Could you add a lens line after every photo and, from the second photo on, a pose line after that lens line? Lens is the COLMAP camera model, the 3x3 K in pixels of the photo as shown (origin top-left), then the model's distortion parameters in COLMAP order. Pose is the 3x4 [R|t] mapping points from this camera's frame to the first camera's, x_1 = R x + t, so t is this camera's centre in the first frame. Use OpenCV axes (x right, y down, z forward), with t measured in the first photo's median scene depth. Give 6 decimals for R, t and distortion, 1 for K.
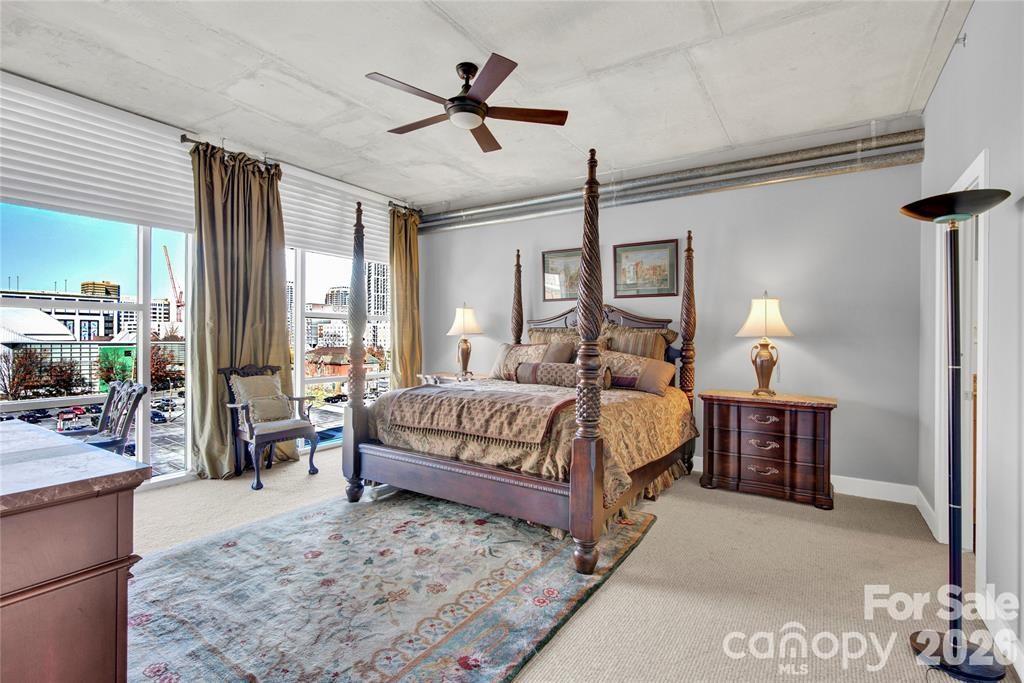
lens RADIAL K [[472.0, 0, 515.7], [0, 472.0, 340.0], [0, 0, 1]] dist [0.001065, -0.000074]
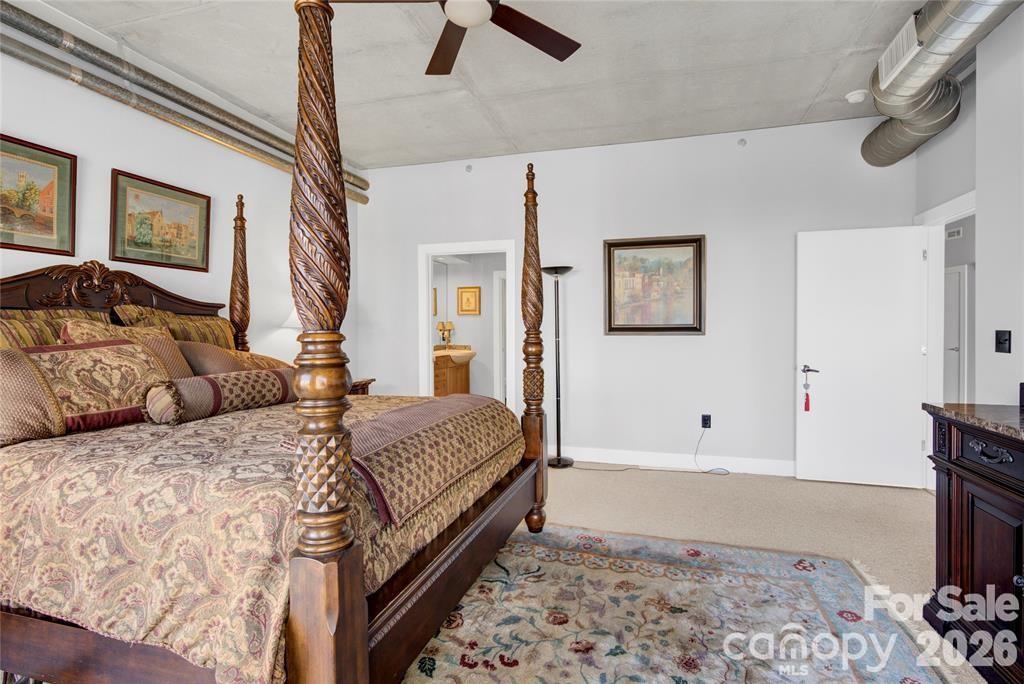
lens RADIAL K [[480.6, 0, 511.8], [0, 480.6, 332.7], [0, 0, 1]] dist [0.000433, 0.000351]
pose [[-0.260706, -0.013557, 0.965323, -0.837023], [0.007195, 0.999846, 0.015985, -0.009928], [-0.965392, 0.011113, -0.260568, 1.174813]]
